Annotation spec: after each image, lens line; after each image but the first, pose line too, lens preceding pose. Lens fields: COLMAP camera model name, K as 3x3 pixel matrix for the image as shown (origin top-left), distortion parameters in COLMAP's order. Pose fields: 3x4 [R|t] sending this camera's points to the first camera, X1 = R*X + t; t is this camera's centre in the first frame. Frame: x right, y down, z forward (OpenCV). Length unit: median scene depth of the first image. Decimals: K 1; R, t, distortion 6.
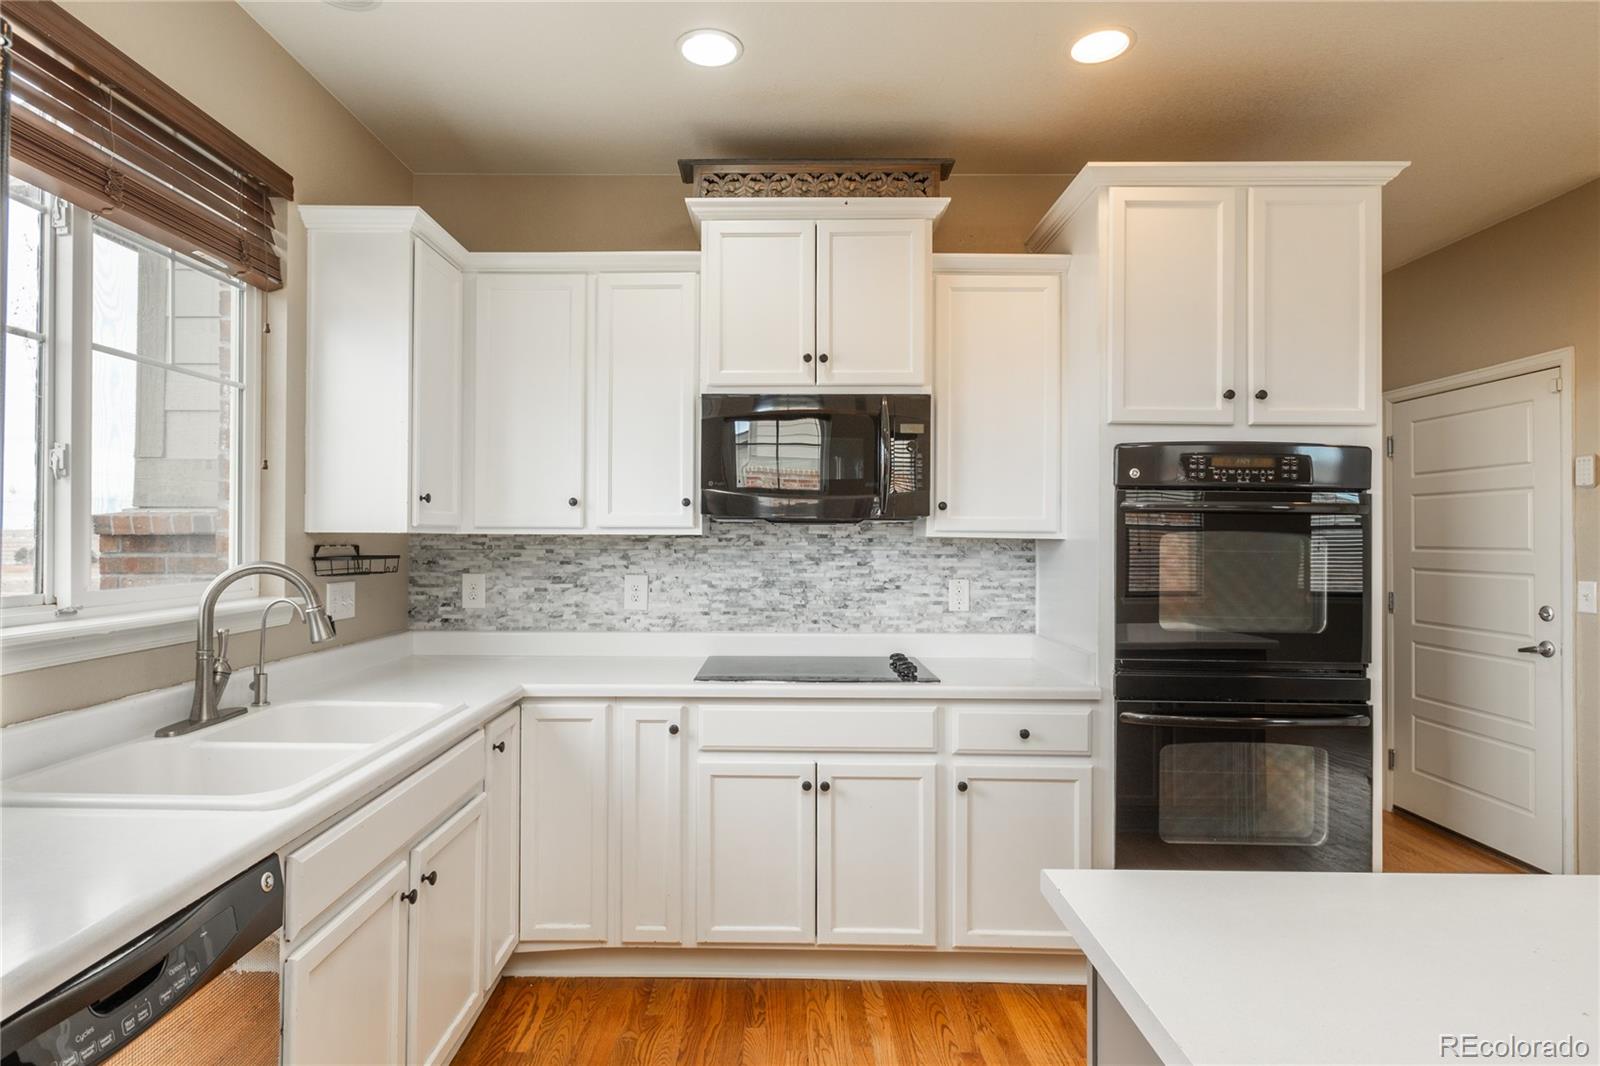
lens RADIAL K [[831.0, 0, 754.0], [0, 831.0, 527.2], [0, 0, 1]] dist [-0.000945, 0.000170]
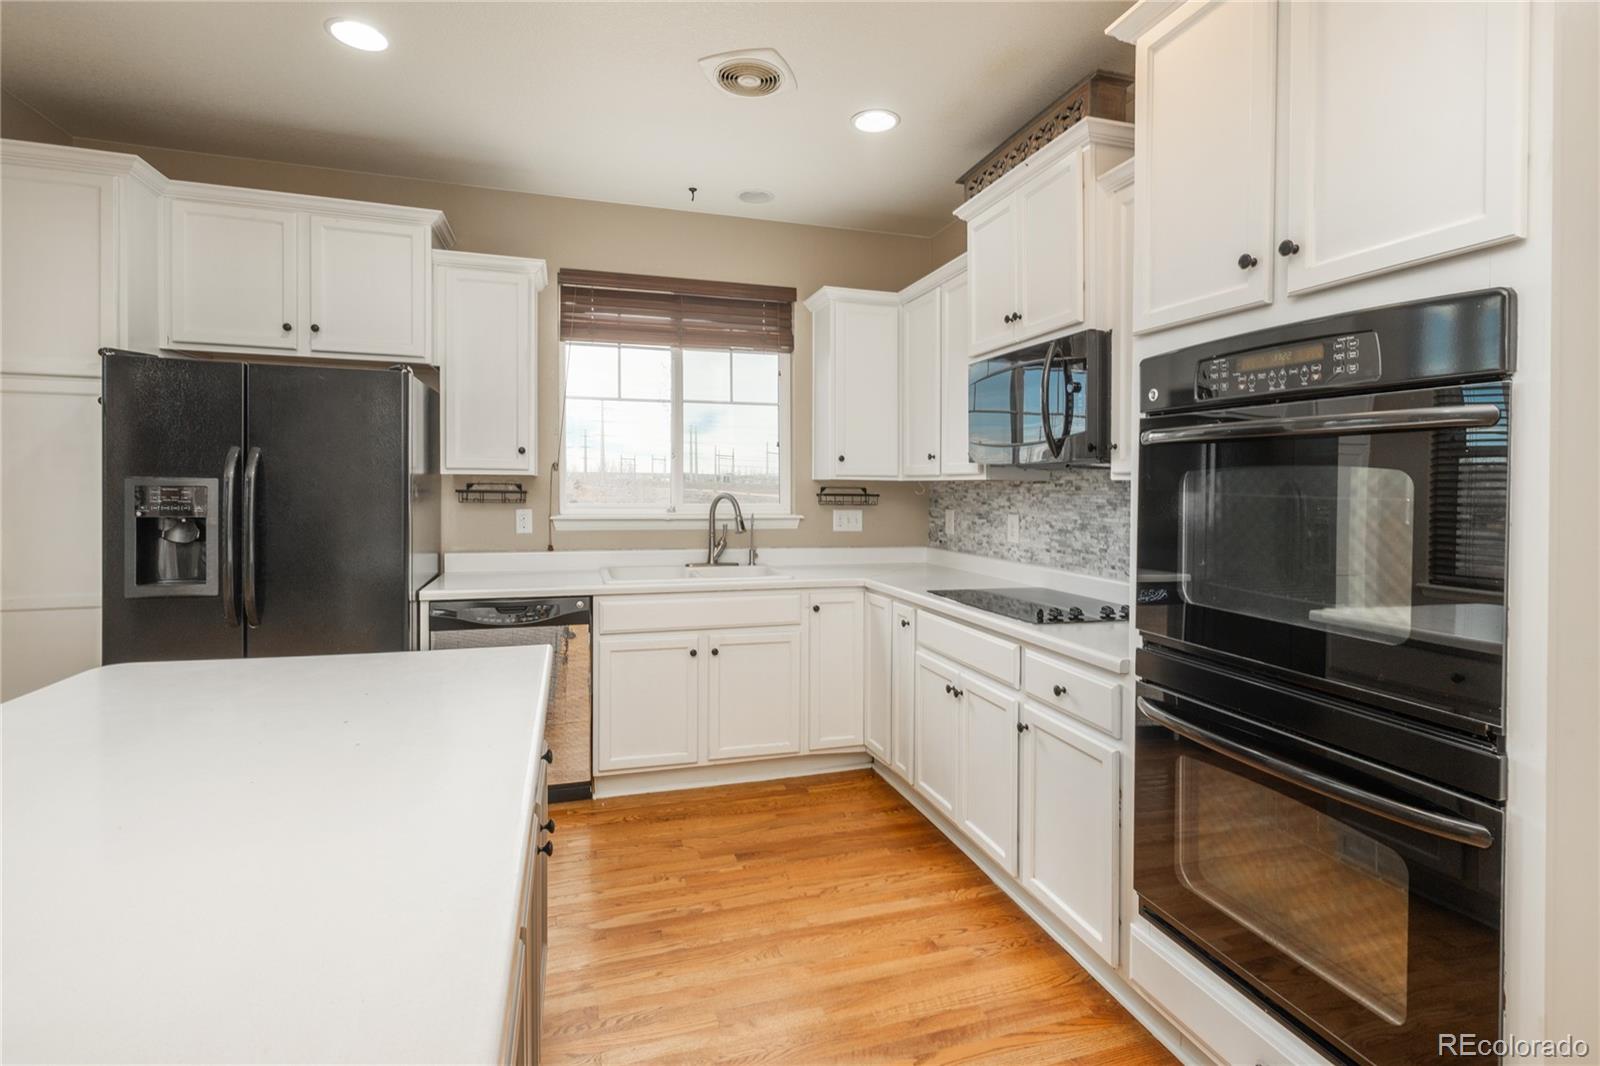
lens RADIAL K [[767.2, 0, 816.3], [0, 767.2, 493.5], [0, 0, 1]] dist [-0.001938, 0.000033]
pose [[0.317729, 0.007941, -0.948148, 0.932228], [0.003283, 0.999950, 0.009475, 0.017668], [0.948176, -0.006124, 0.317687, 0.421324]]
